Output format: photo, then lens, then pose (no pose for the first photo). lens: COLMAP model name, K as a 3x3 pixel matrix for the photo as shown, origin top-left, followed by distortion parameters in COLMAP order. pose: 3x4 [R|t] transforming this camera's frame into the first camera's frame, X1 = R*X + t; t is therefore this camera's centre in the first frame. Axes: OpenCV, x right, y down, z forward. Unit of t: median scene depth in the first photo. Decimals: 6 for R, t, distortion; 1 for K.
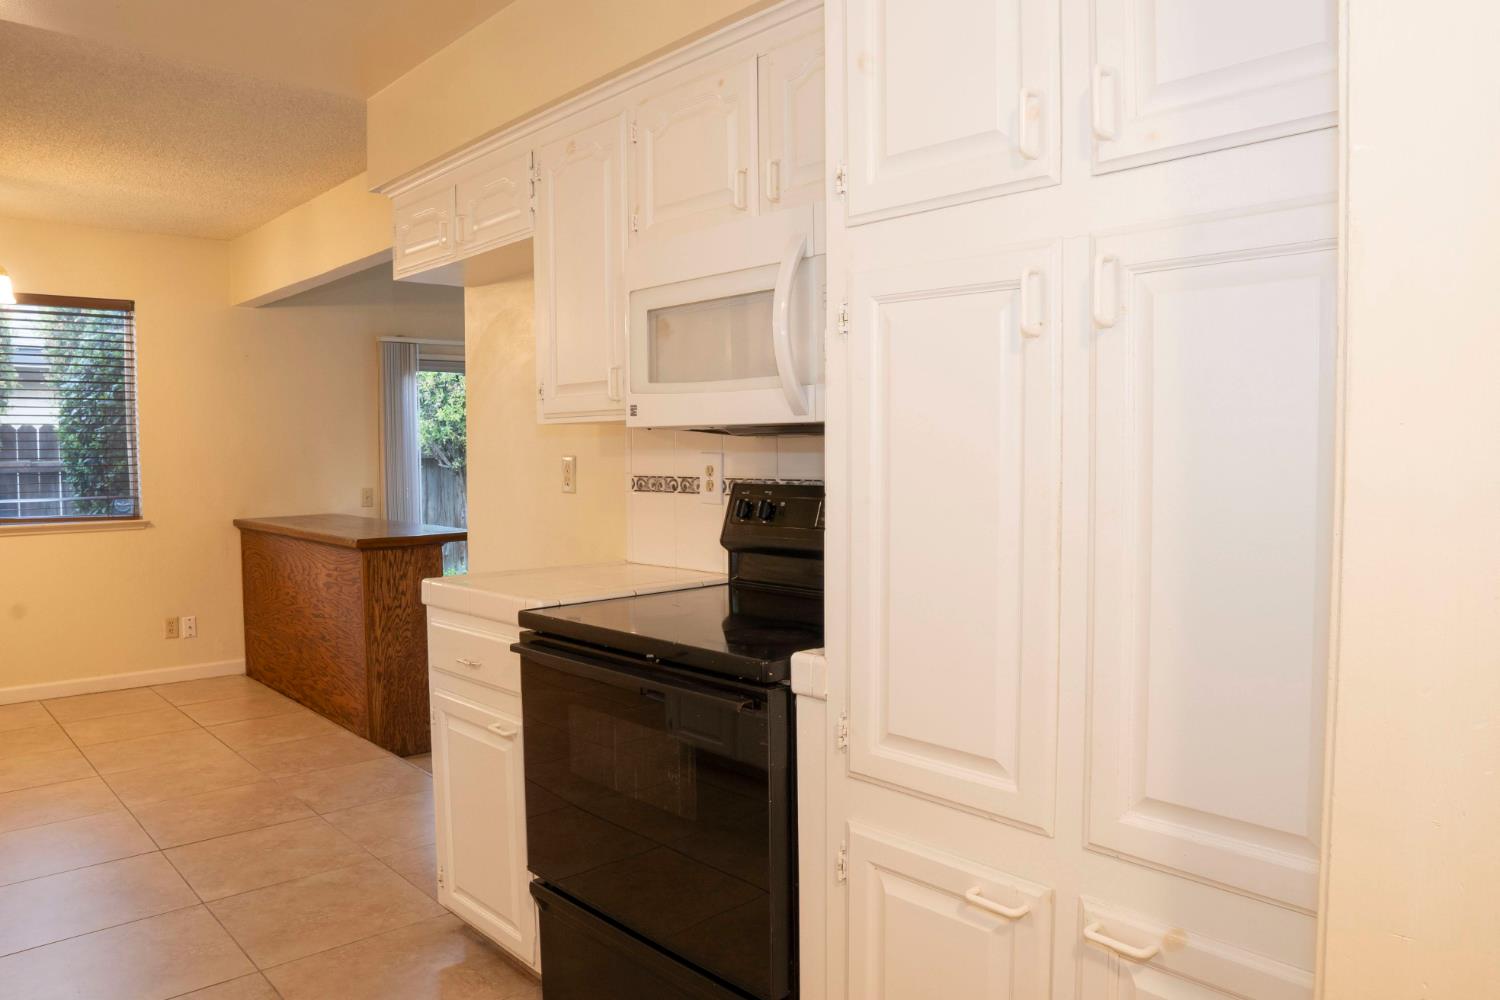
lens RADIAL K [[1057.0, 0, 743.9], [0, 1057.0, 498.2], [0, 0, 1]] dist [-0.107754, 0.071042]
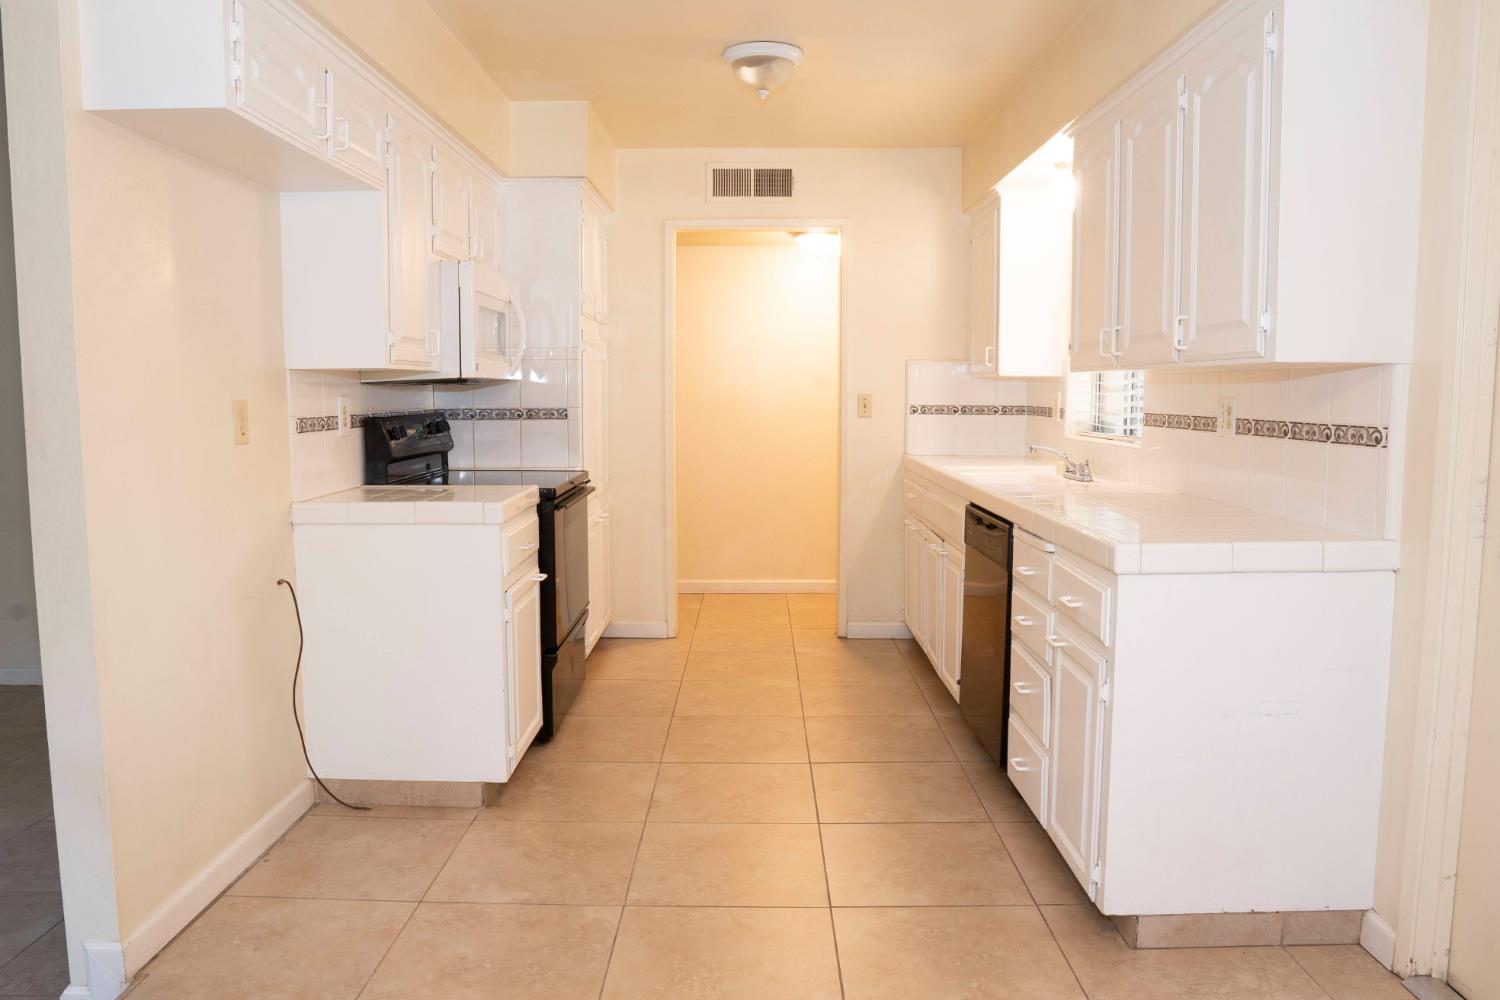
lens RADIAL K [[1057.0, 0, 743.9], [0, 1057.0, 498.2], [0, 0, 1]] dist [-0.107754, 0.071042]
pose [[-0.736243, -0.059878, 0.674063, -0.704838], [0.039492, 0.990578, 0.131129, -0.037819], [-0.675563, 0.123163, -0.726942, 0.913510]]
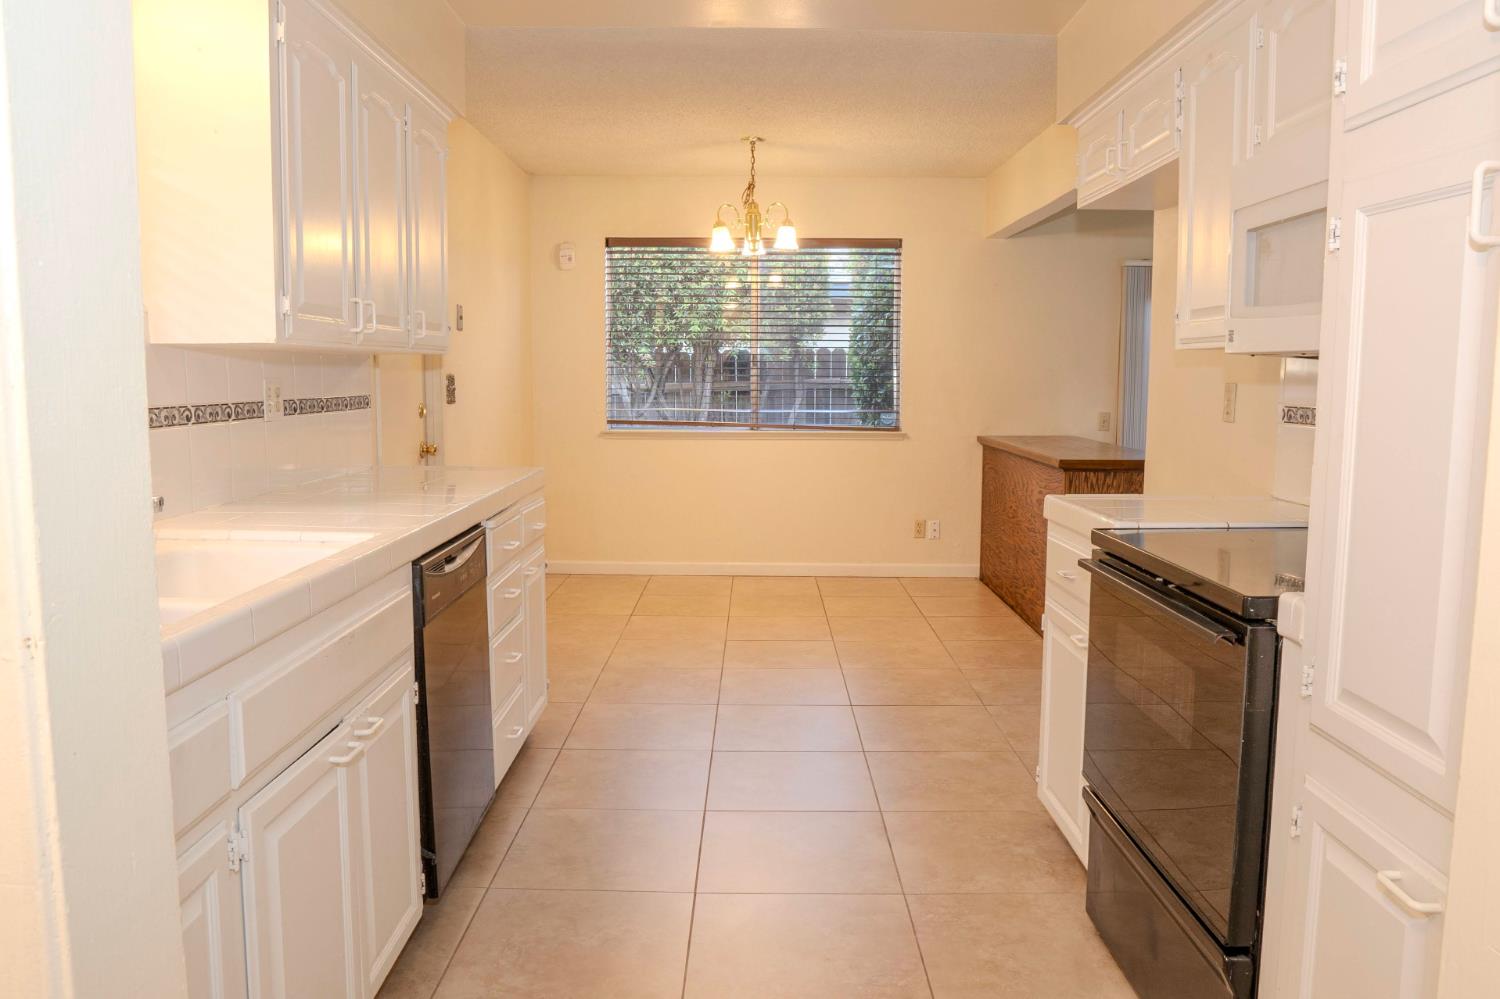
lens RADIAL K [[1083.3, 0, 750.0], [0, 1083.3, 499.5], [0, 0, 1]] dist [-0.107332, 0.079485]
pose [[0.742265, 0.087624, -0.664353, 0.108231], [-0.041504, 0.995522, 0.084932, 0.000759], [0.668820, -0.035469, 0.742578, -0.008372]]
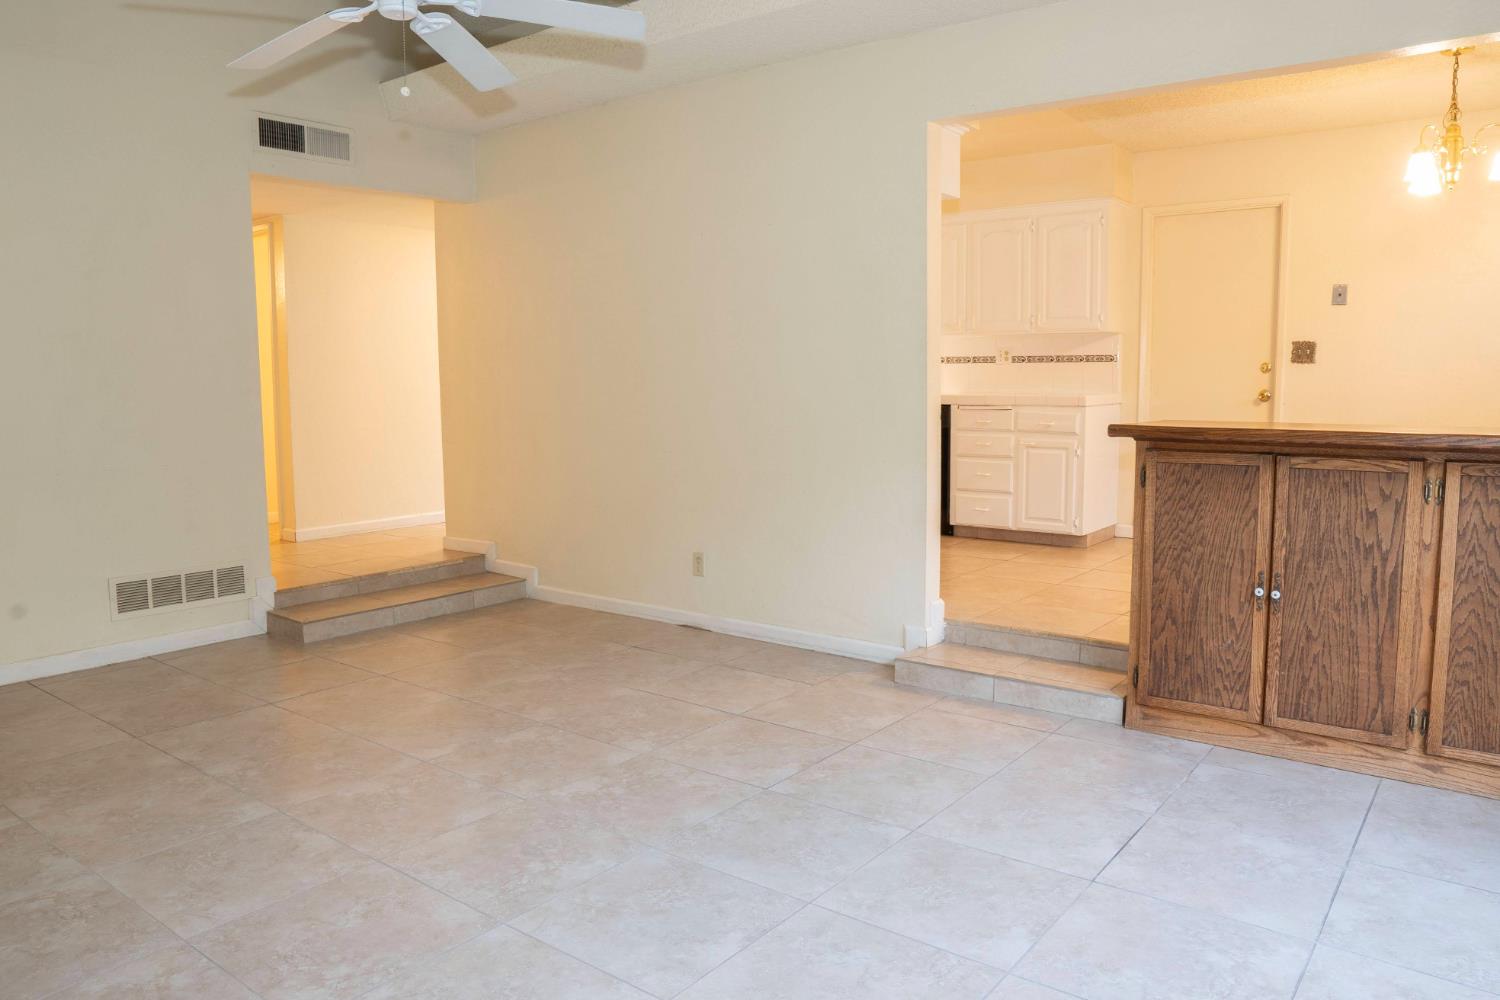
lens RADIAL K [[1057.0, 0, 743.9], [0, 1057.0, 498.2], [0, 0, 1]] dist [-0.107754, 0.071042]
pose [[-0.985155, 0.035886, -0.167874, 0.121249], [0.008363, 0.986777, 0.161866, -0.037683], [0.171463, 0.158059, -0.972429, 1.669592]]
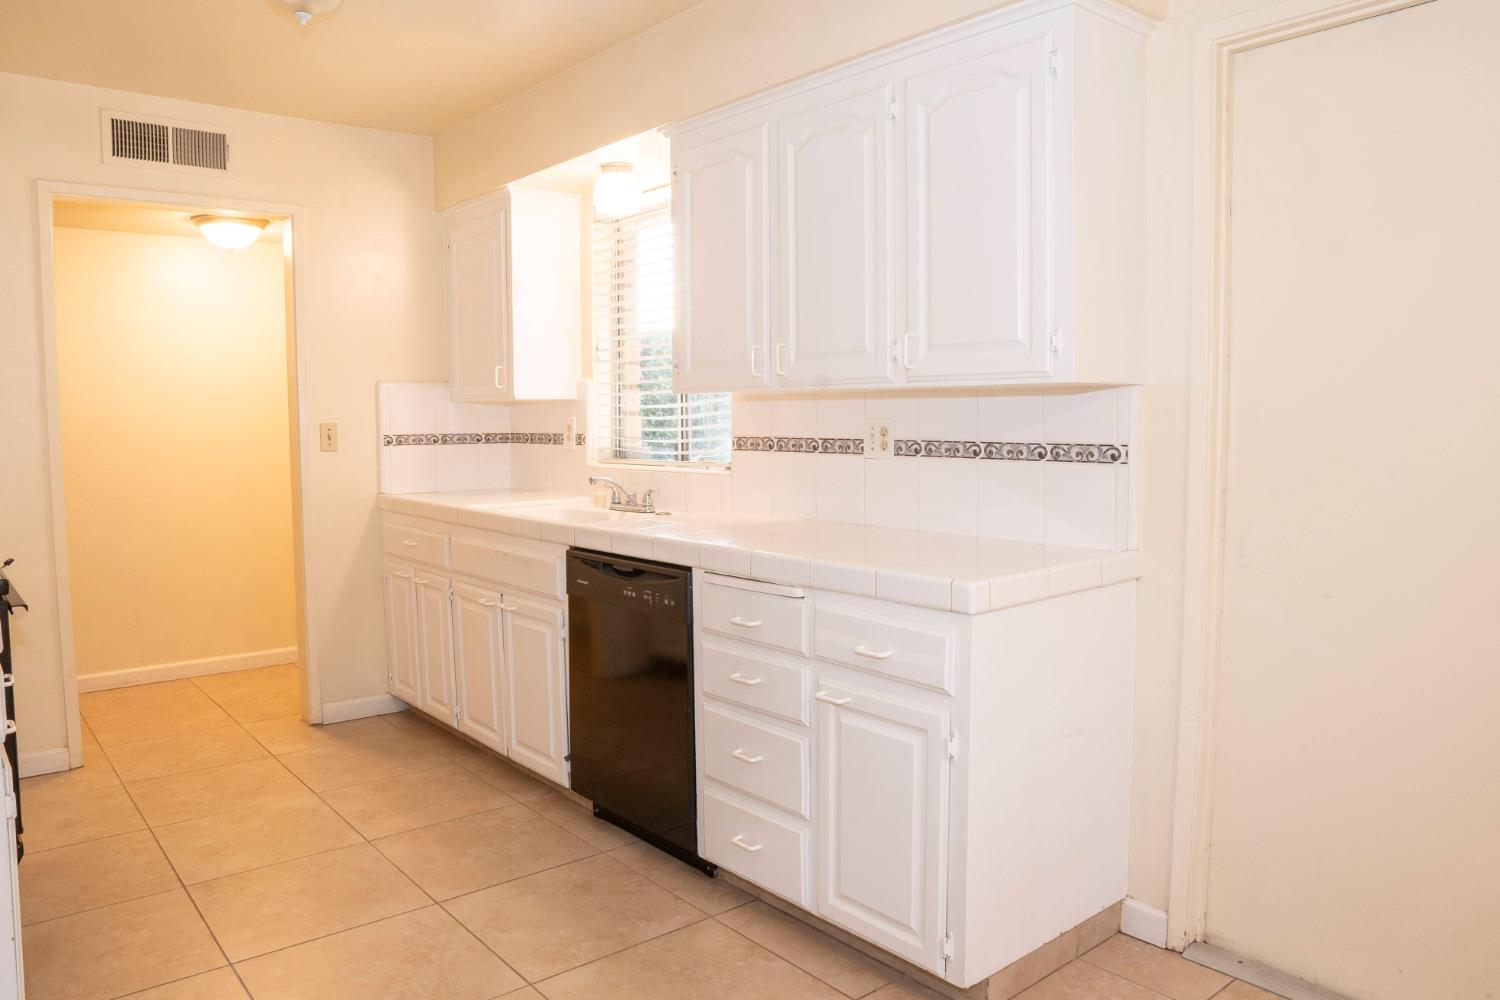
lens RADIAL K [[1057.0, 0, 743.9], [0, 1057.0, 498.2], [0, 0, 1]] dist [-0.107754, 0.071042]
pose [[-0.998838, 0.011645, 0.046770, -0.445457], [0.017504, 0.991765, 0.126873, -0.038704], [-0.044908, 0.127544, -0.990816, 0.884844]]
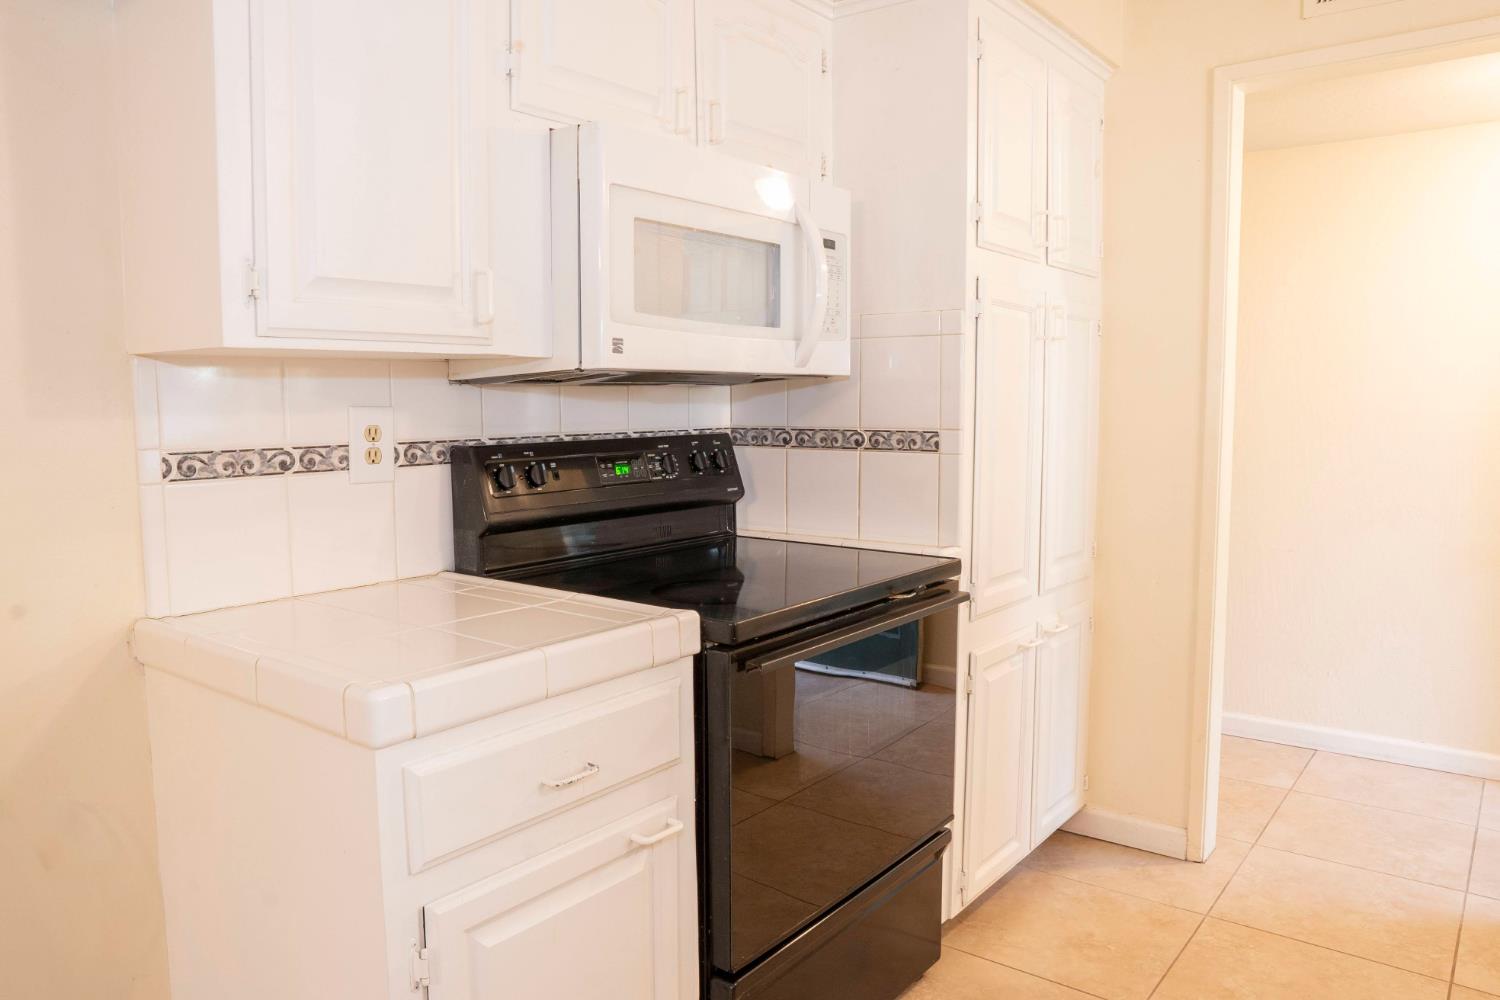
lens RADIAL K [[1057.0, 0, 743.9], [0, 1057.0, 498.2], [0, 0, 1]] dist [-0.107754, 0.071042]
pose [[-0.175860, -0.087538, 0.980515, -0.408197], [0.050632, 0.993916, 0.097815, -0.021385], [-0.983112, 0.066847, -0.170358, 0.501690]]
